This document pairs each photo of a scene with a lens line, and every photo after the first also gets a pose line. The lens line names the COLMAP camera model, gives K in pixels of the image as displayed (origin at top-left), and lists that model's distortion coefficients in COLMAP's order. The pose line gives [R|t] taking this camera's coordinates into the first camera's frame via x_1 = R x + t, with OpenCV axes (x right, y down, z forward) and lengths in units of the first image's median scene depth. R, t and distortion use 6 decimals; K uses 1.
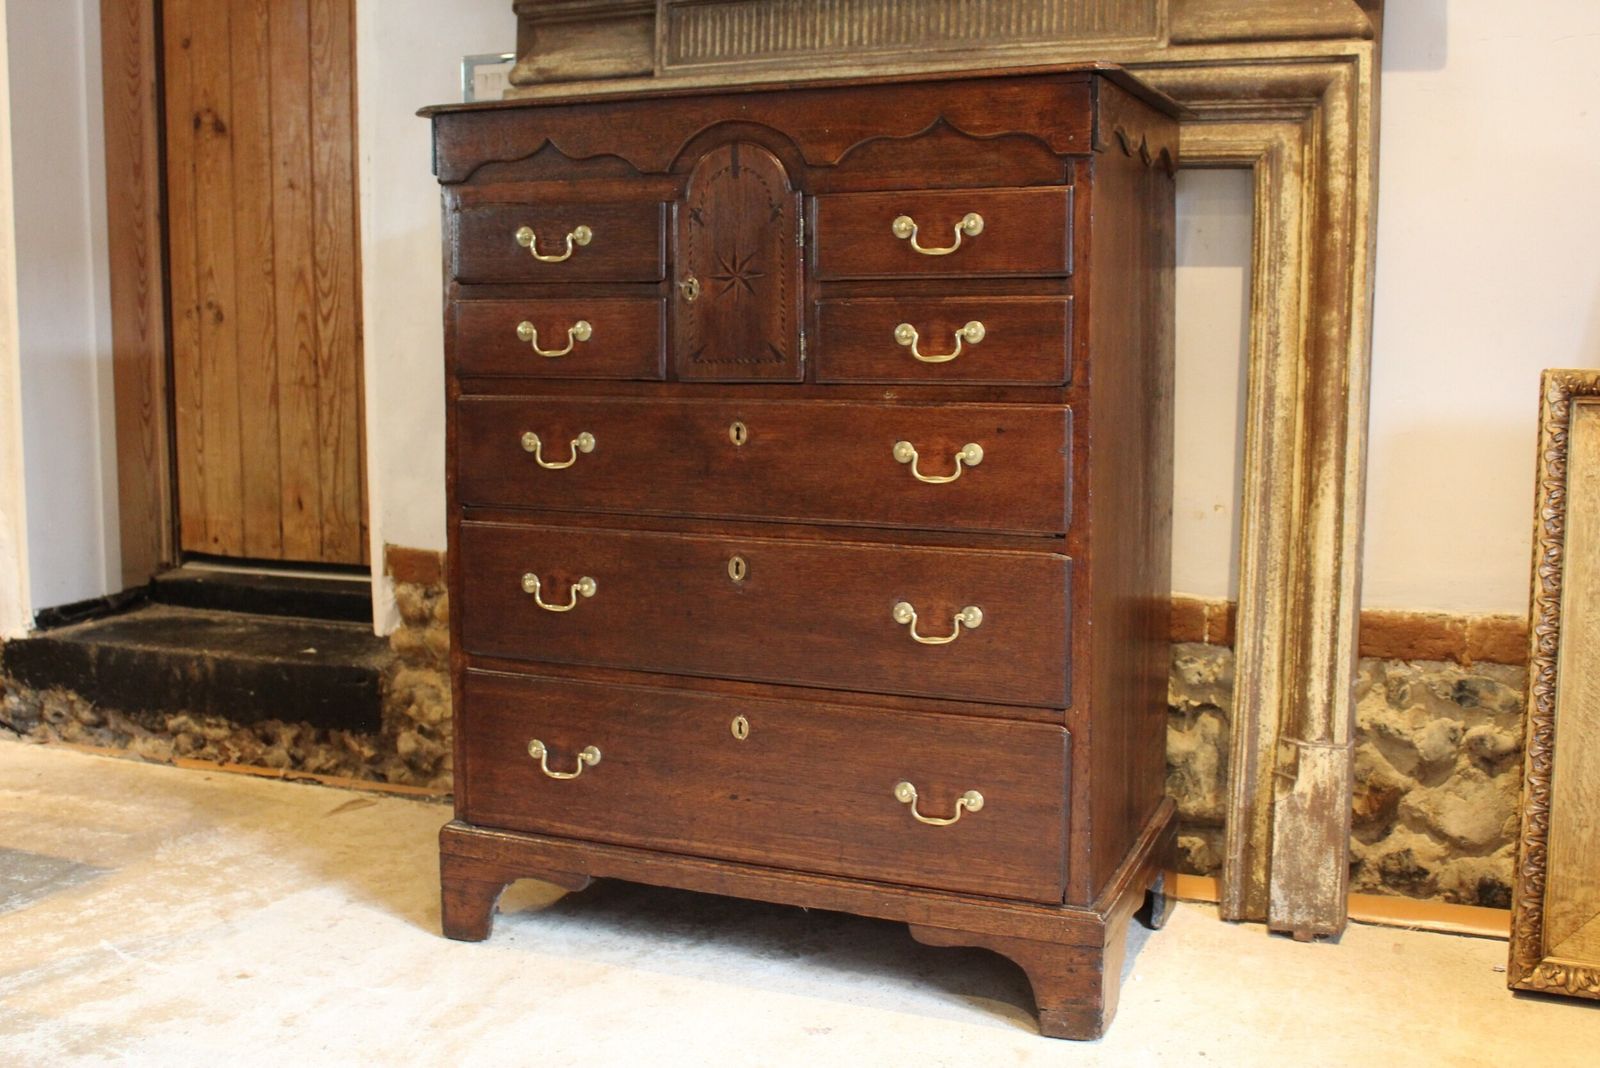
lens RADIAL K [[1673.3, 0, 793.7], [0, 1673.3, 533.2], [0, 0, 1]] dist [-0.132932, 0.158560]
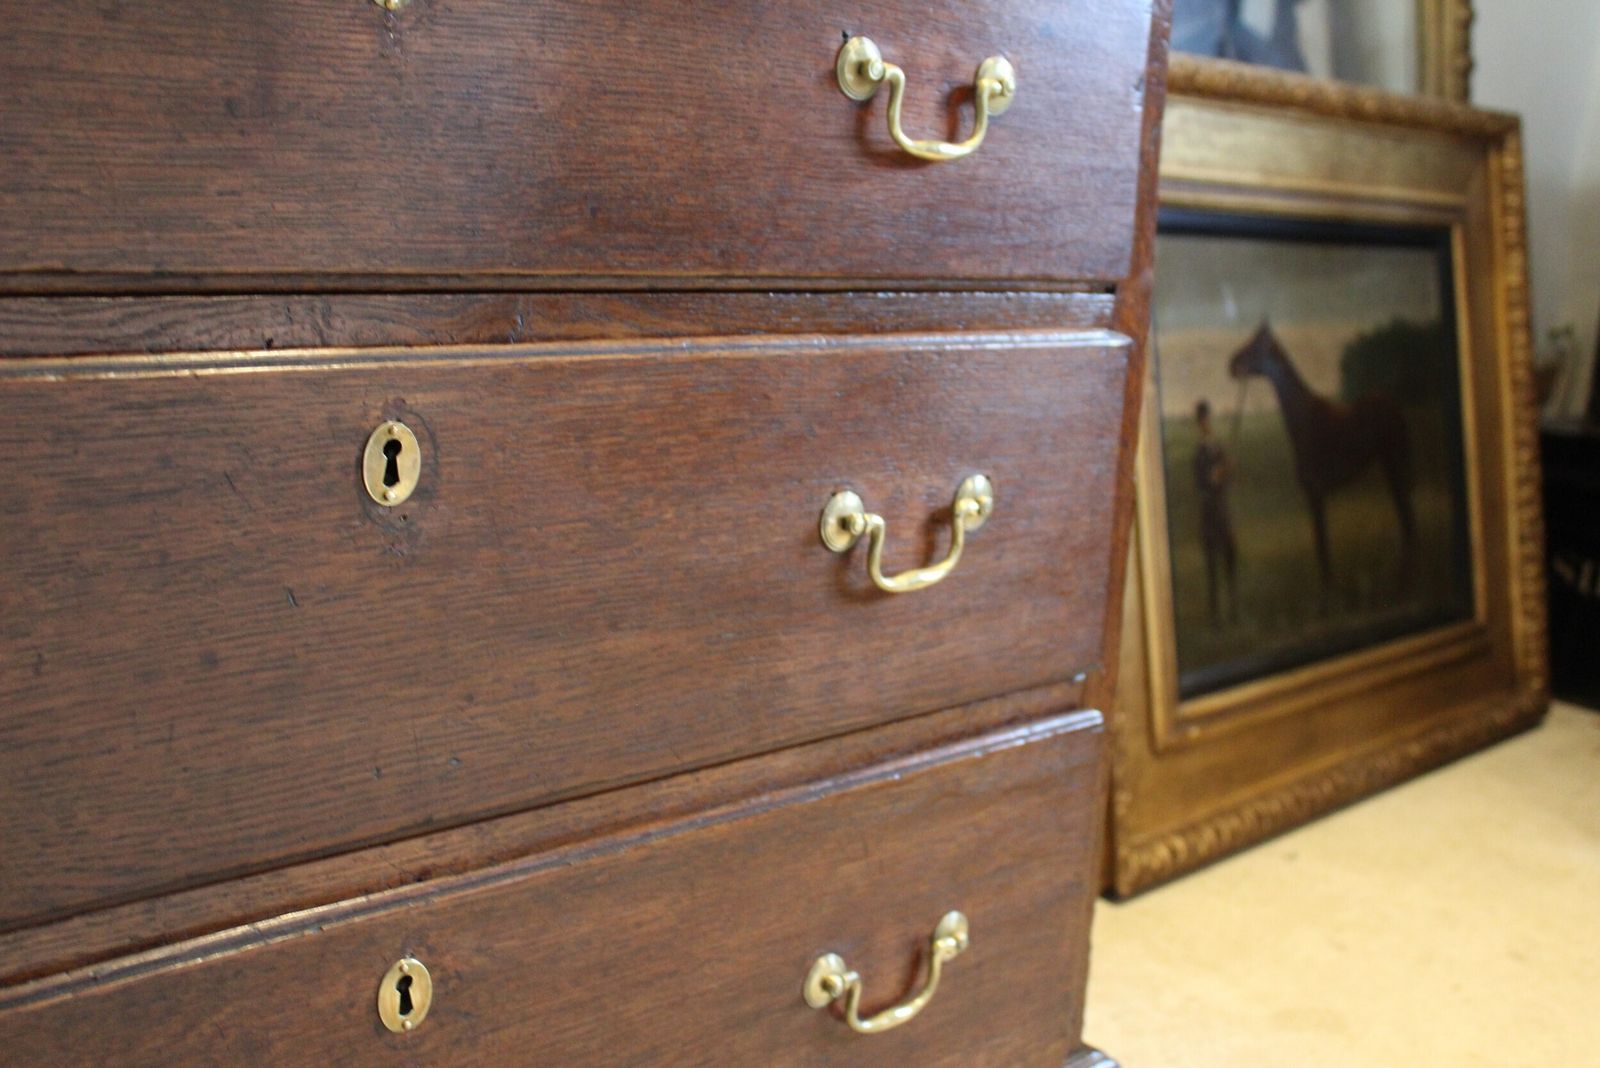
lens RADIAL K [[1650.8, 0, 792.4], [0, 1650.8, 537.2], [0, 0, 1]] dist [-0.141227, 0.157623]
pose [[0.426925, -0.169724, 0.888217, -0.220413], [0.050228, 0.985163, 0.164107, -0.007215], [-0.902891, -0.025448, 0.429115, 0.729946]]
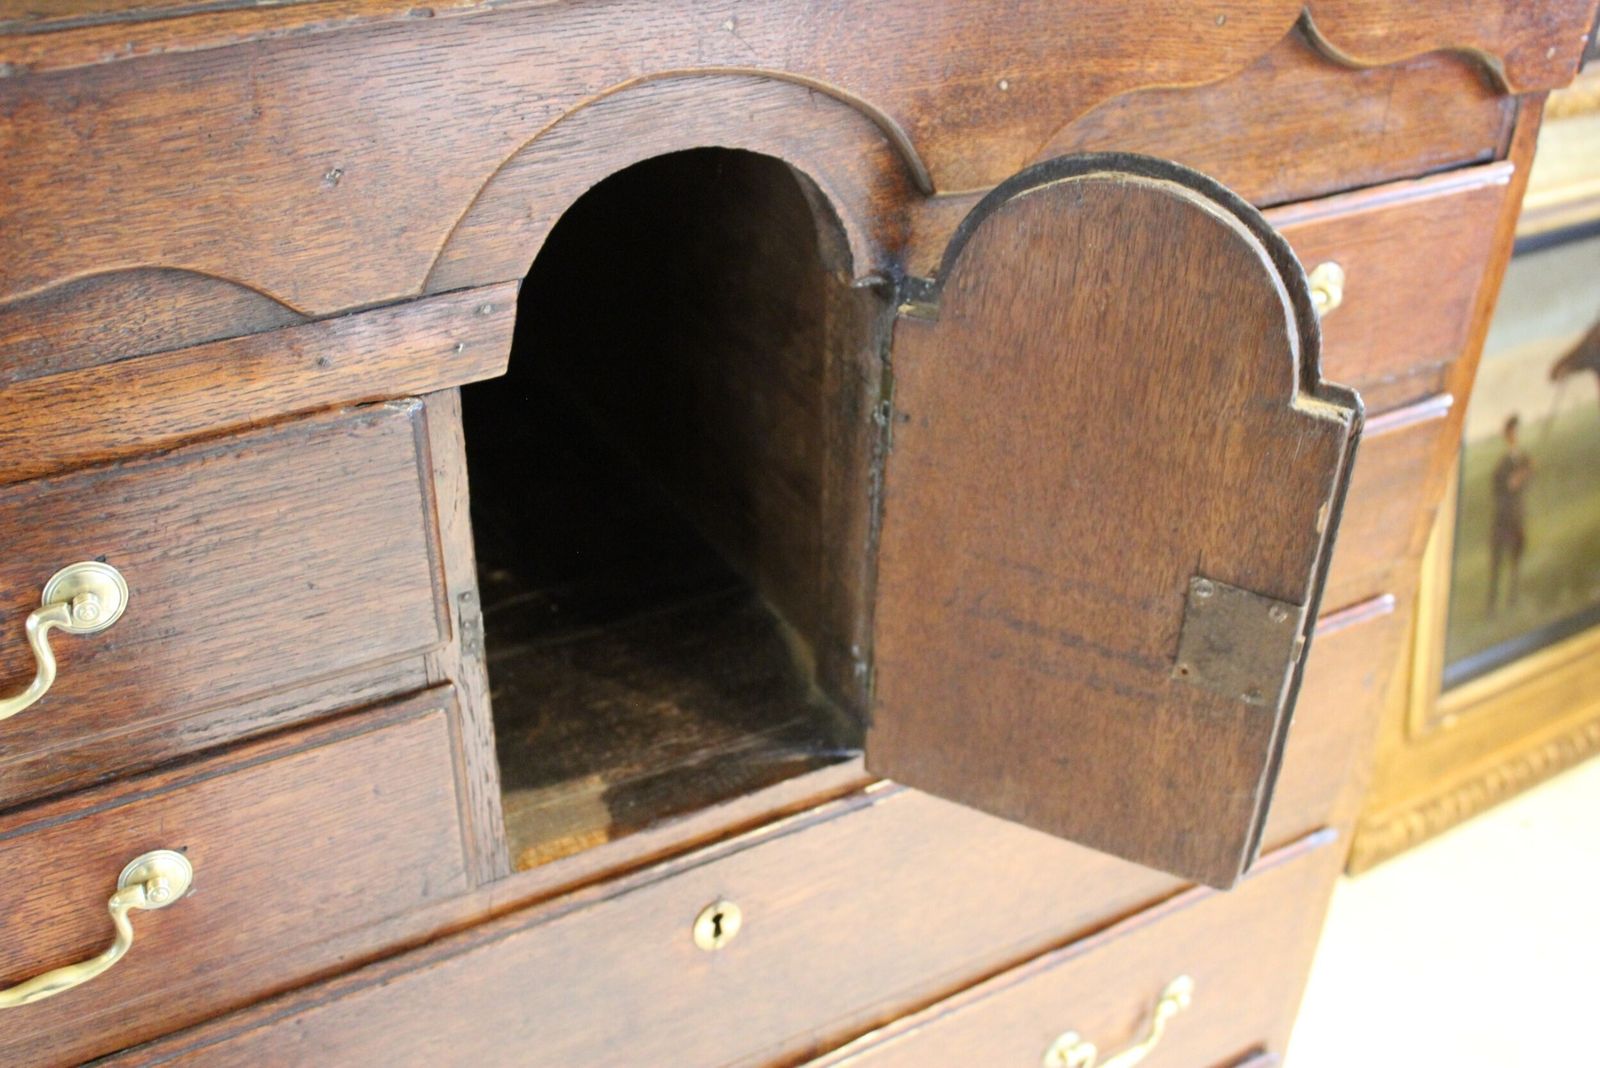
lens RADIAL K [[1650.8, 0, 792.4], [0, 1650.8, 537.2], [0, 0, 1]] dist [-0.141227, 0.157623]
pose [[0.611023, -0.422498, 0.669438, -0.198054], [0.068204, 0.870616, 0.487213, -0.267720], [-0.788669, -0.252040, 0.560782, 0.712774]]
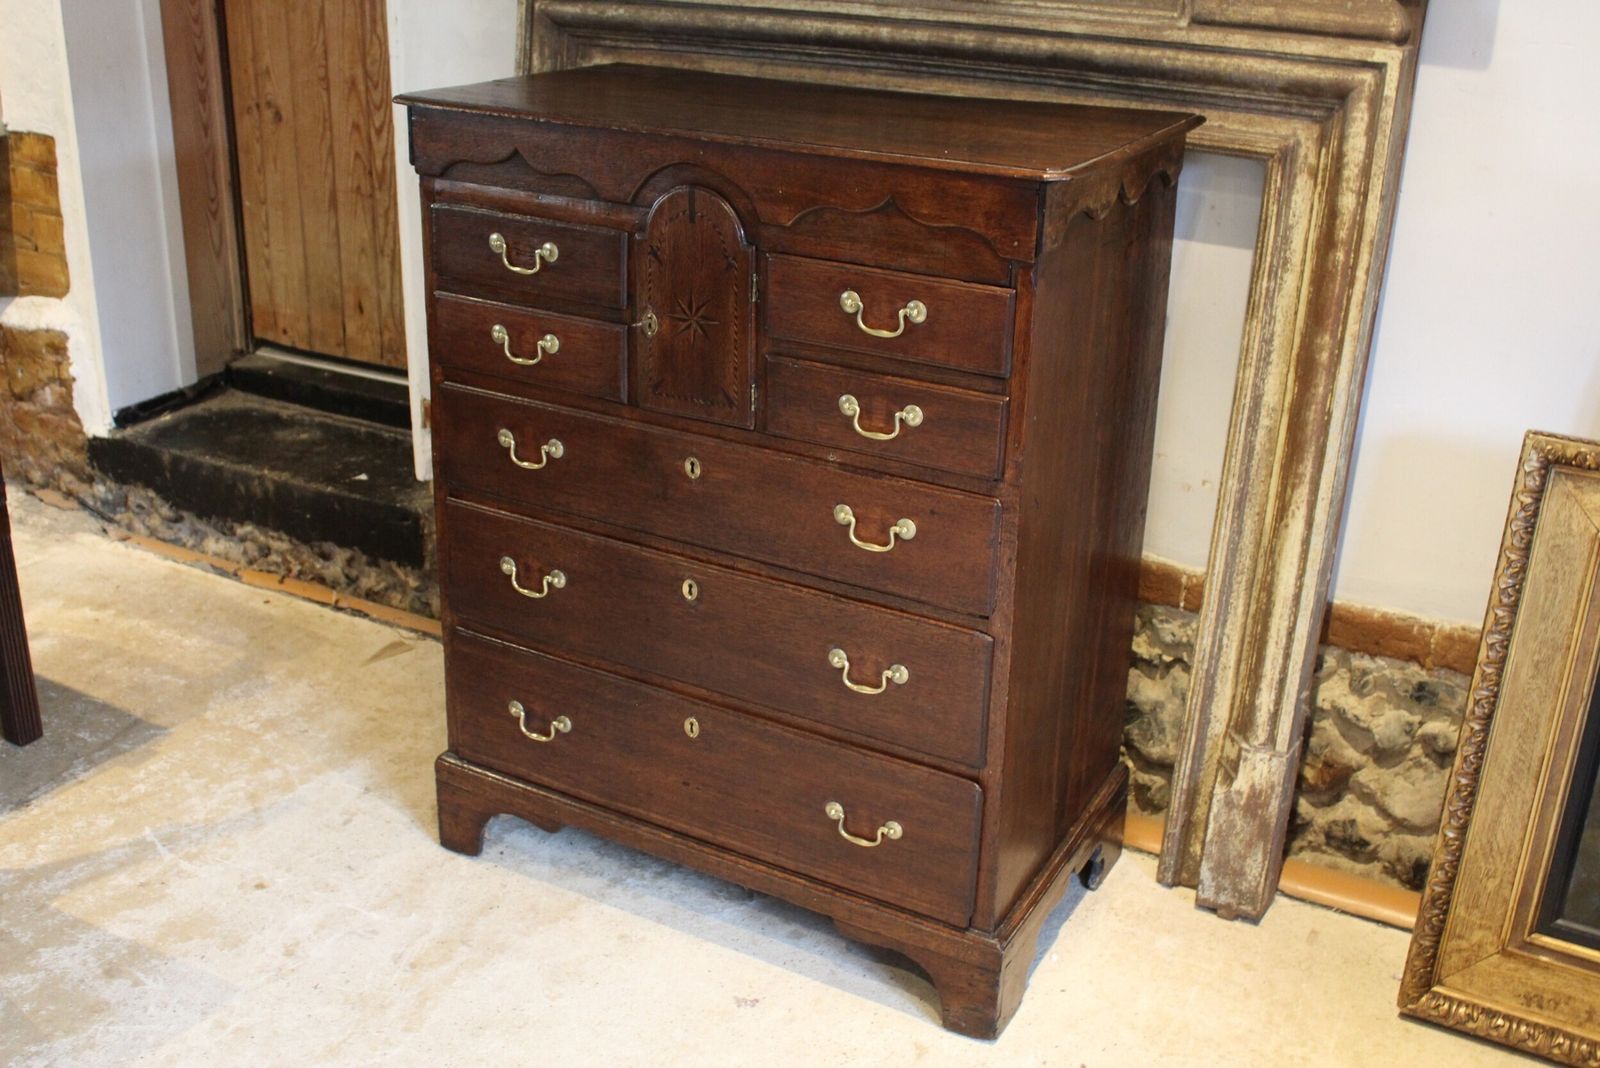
lens RADIAL K [[1673.3, 0, 793.7], [0, 1673.3, 533.2], [0, 0, 1]] dist [-0.132932, 0.158560]
pose [[0.993915, 0.064760, -0.089101, 0.107981], [-0.038739, 0.962747, 0.267613, -0.262474], [0.103112, -0.262533, 0.959398, 0.009252]]
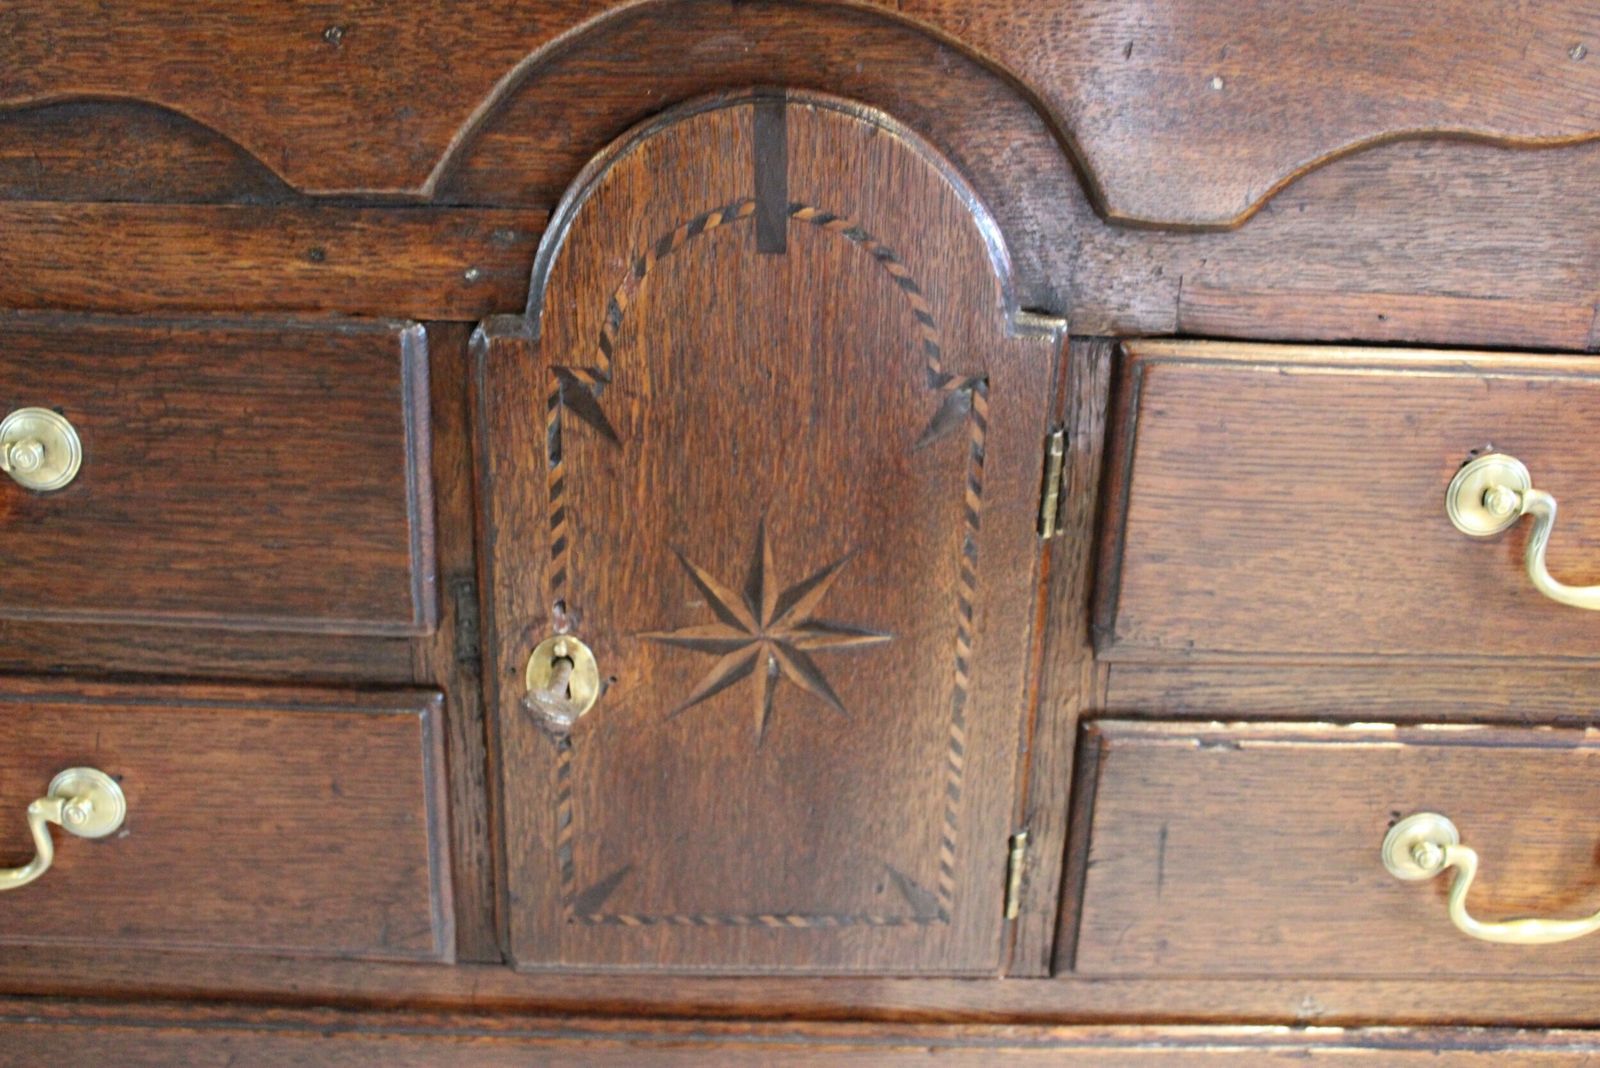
lens RADIAL K [[1650.8, 0, 792.4], [0, 1650.8, 537.2], [0, 0, 1]] dist [-0.141227, 0.157623]
pose [[0.912529, -0.125841, 0.389171, -0.108669], [0.013907, 0.960489, 0.277970, -0.206926], [-0.408775, -0.248244, 0.878224, 0.684727]]
